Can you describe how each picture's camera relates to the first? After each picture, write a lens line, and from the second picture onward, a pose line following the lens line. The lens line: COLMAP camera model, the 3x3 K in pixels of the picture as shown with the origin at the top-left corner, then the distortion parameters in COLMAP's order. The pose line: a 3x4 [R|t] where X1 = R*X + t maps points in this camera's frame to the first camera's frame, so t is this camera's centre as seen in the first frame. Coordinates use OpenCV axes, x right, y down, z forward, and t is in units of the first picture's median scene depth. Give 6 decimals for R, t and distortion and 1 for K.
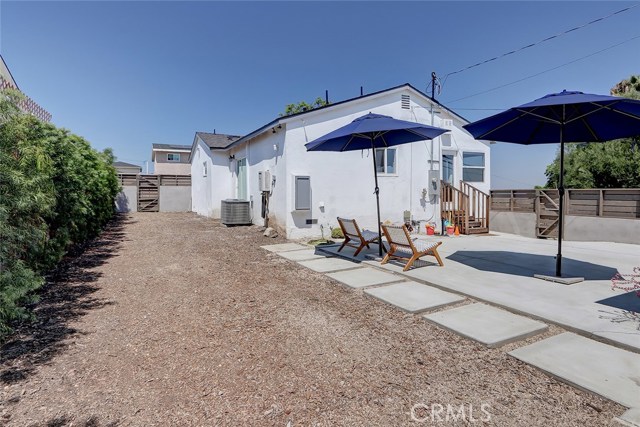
lens RADIAL K [[334.5, 0, 308.0], [0, 334.5, 196.6], [0, 0, 1]] dist [0.001504, -0.001472]
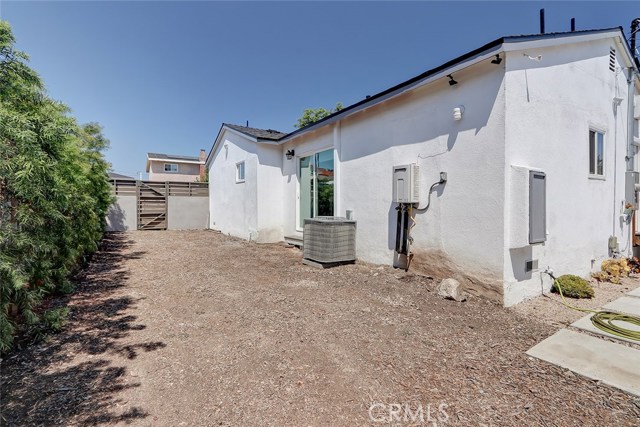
lens RADIAL K [[299.3, 0, 322.5], [0, 299.3, 209.5], [0, 0, 1]] dist [0.000387, -0.002482]
pose [[0.994529, 0.002518, 0.104435, -0.226402], [-0.002813, 0.999992, 0.002678, -0.005028], [-0.104427, -0.002957, 0.994528, 0.392441]]
